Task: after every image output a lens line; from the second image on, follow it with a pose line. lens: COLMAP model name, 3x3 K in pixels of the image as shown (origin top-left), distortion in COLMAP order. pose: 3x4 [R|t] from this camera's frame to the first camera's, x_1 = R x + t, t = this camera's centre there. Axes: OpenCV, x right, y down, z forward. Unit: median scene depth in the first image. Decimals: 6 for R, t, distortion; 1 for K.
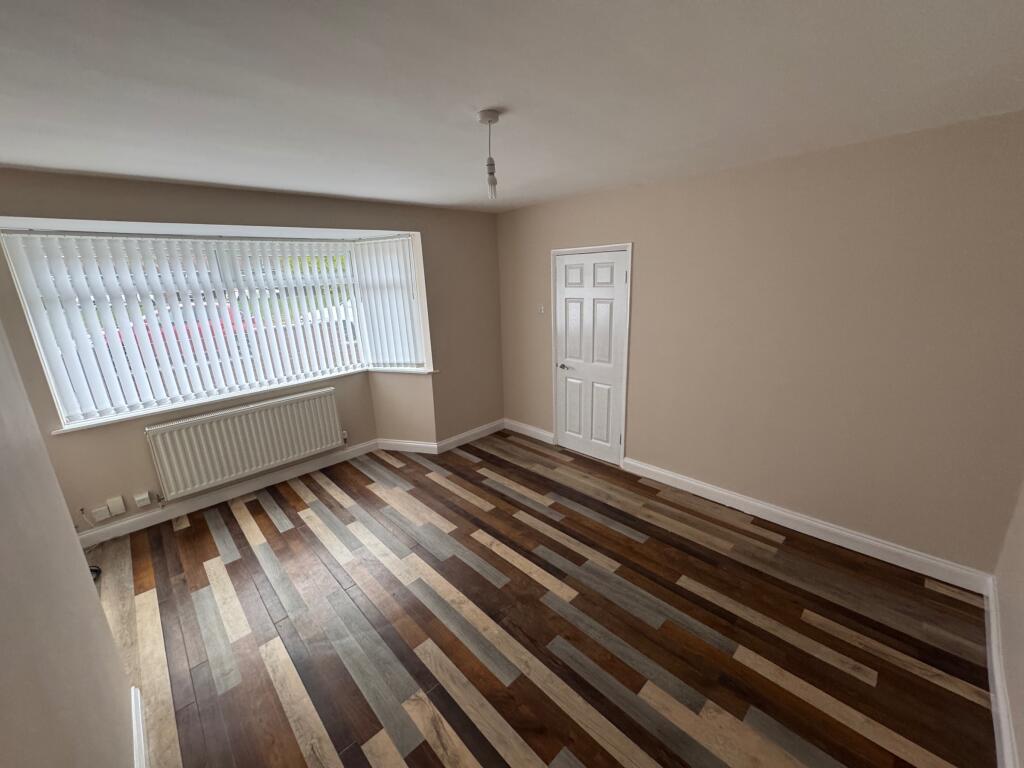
lens RADIAL K [[409.1, 0, 513.1], [0, 409.1, 381.9], [0, 0, 1]] dist [-0.003240, 0.000040]
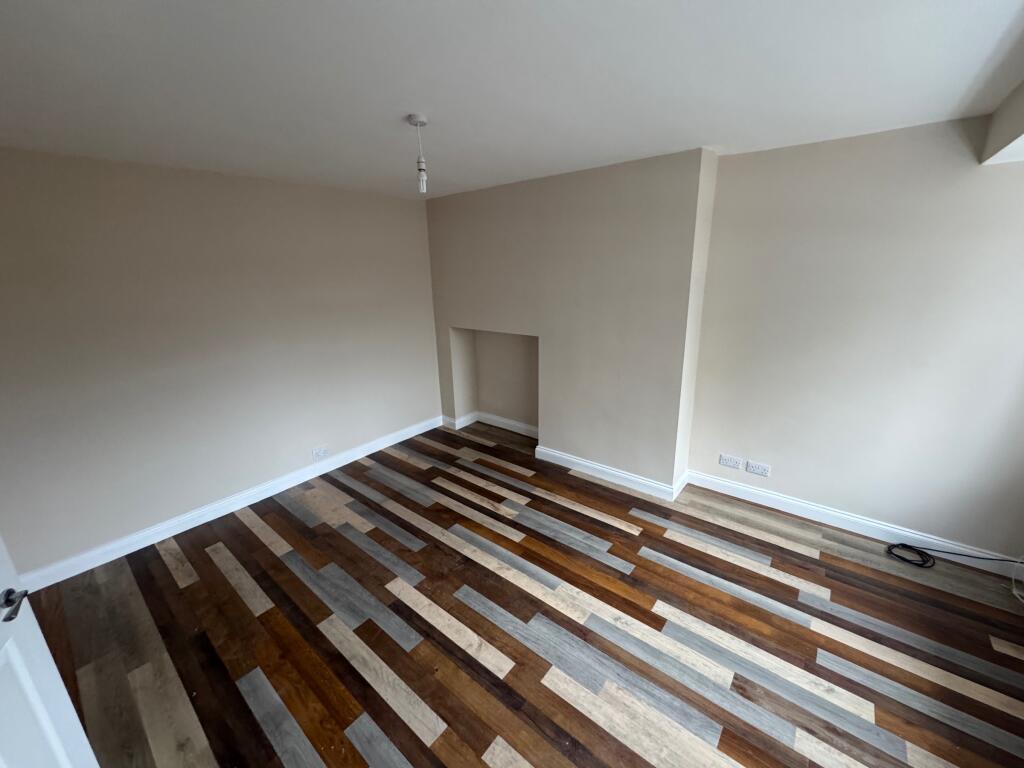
lens RADIAL K [[409.1, 0, 513.1], [0, 409.1, 381.9], [0, 0, 1]] dist [-0.003240, 0.000040]
pose [[-0.990807, 0.094478, -0.096828, -0.096791], [0.031130, 0.855754, 0.516445, -0.402246], [0.131653, 0.508683, -0.850828, 1.569884]]
